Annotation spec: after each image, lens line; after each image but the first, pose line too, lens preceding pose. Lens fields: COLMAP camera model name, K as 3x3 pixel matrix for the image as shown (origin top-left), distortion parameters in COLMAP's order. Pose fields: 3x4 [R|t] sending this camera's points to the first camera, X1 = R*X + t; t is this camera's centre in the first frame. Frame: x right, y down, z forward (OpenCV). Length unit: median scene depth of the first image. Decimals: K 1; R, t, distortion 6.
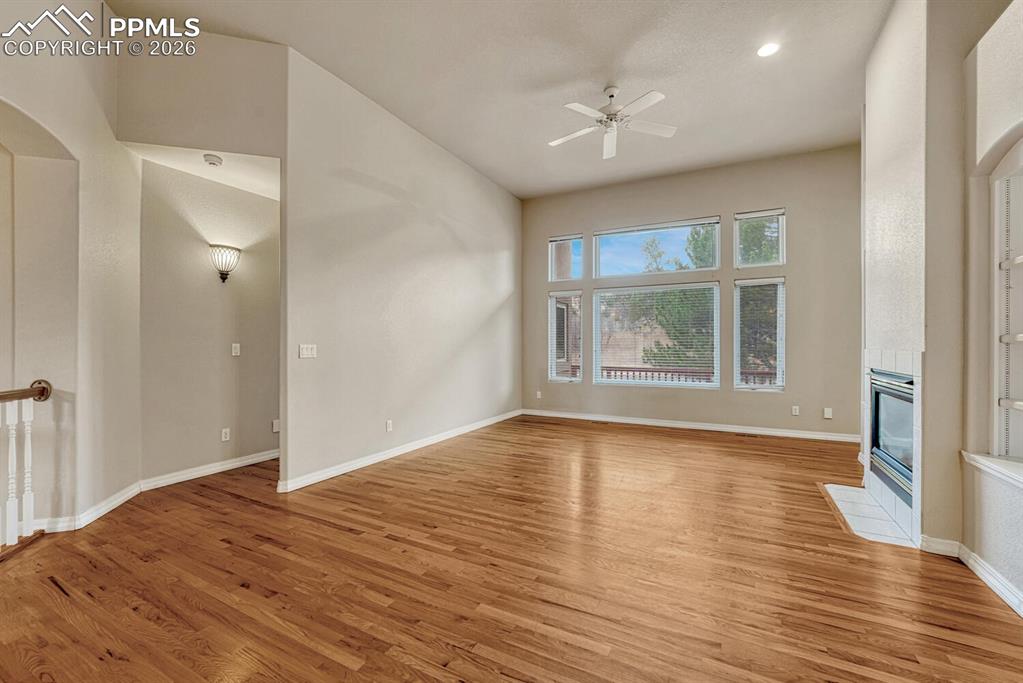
lens RADIAL K [[428.1, 0, 514.2], [0, 428.1, 344.2], [0, 0, 1]] dist [-0.009657, 0.000505]
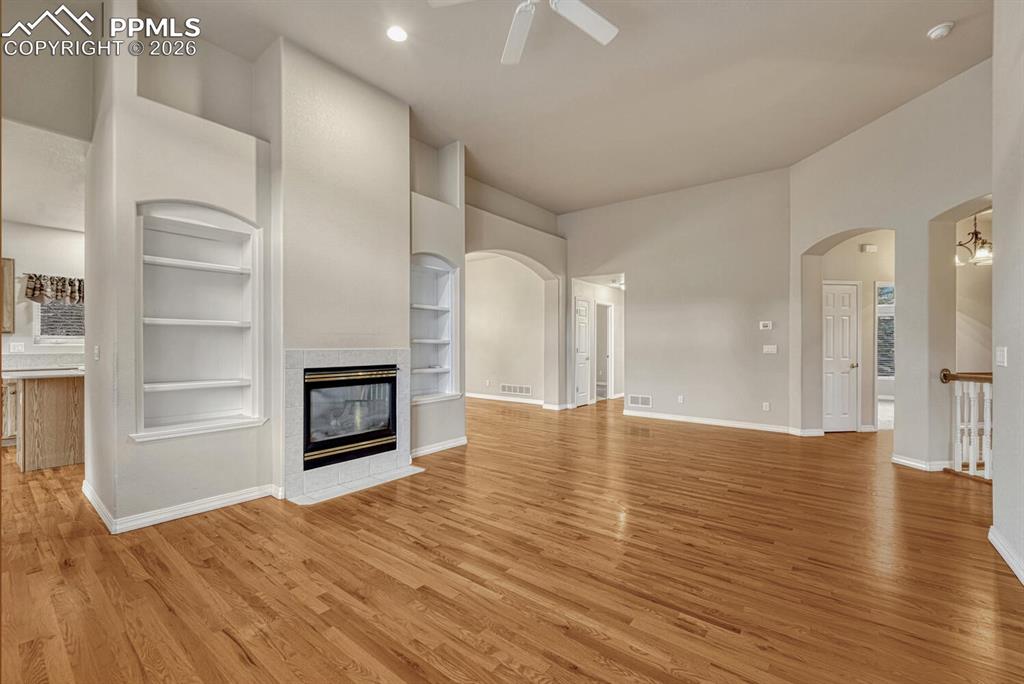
lens RADIAL K [[428.5, 0, 510.7], [0, 428.5, 347.4], [0, 0, 1]] dist [-0.009657, 0.000505]
pose [[-0.982421, -0.008518, 0.186484, 0.200117], [-0.006492, 0.999913, 0.011476, -0.006260], [-0.186566, 0.010064, -0.982391, 2.153030]]
